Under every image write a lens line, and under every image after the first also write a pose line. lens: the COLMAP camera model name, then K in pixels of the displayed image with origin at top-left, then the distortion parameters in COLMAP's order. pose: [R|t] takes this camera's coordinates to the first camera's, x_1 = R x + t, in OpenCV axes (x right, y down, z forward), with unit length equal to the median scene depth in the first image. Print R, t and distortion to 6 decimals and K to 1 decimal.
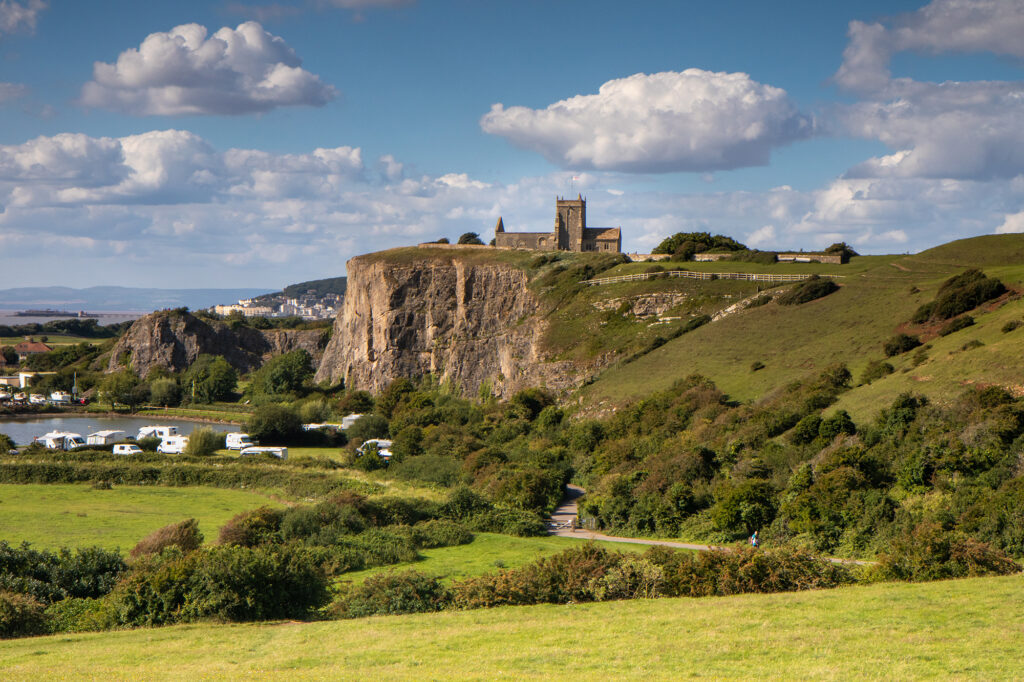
lens RADIAL K [[2270.7, 0, 512.0], [0, 2270.7, 341.0], [0, 0, 1]] dist [0.005645, 0.288920]
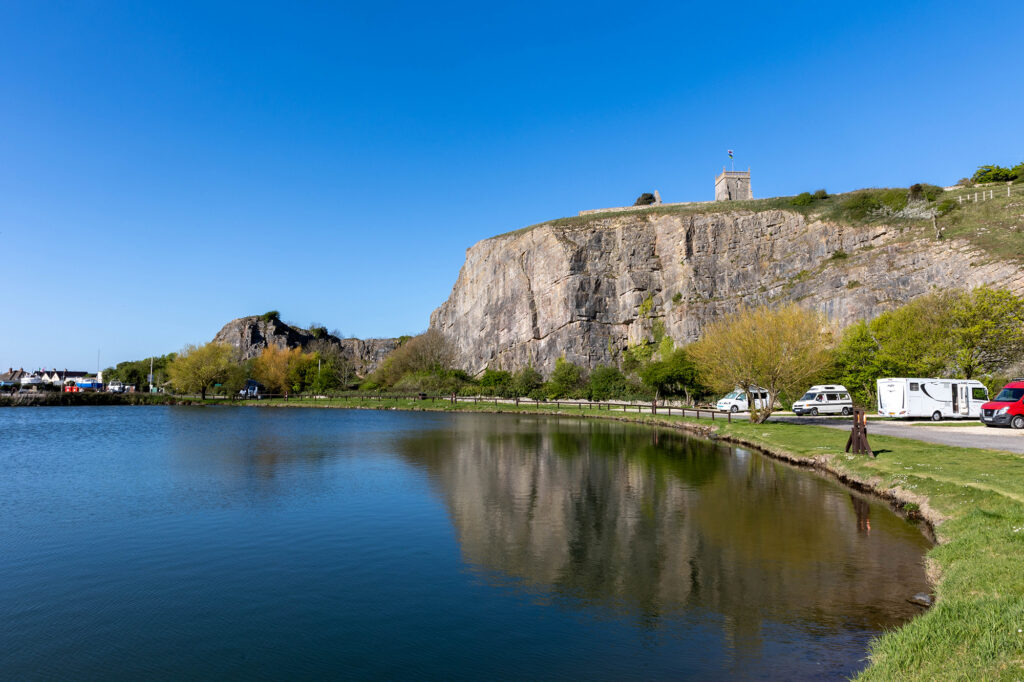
lens RADIAL K [[703.7, 0, 512.0], [0, 703.7, 341.0], [0, 0, 1]] dist [-0.000146, -0.000278]
pose [[0.968612, 0.015304, 0.248104, -0.137241], [0.005712, 0.996469, -0.083766, 0.031538], [-0.248510, 0.082554, 0.965105, 0.761047]]
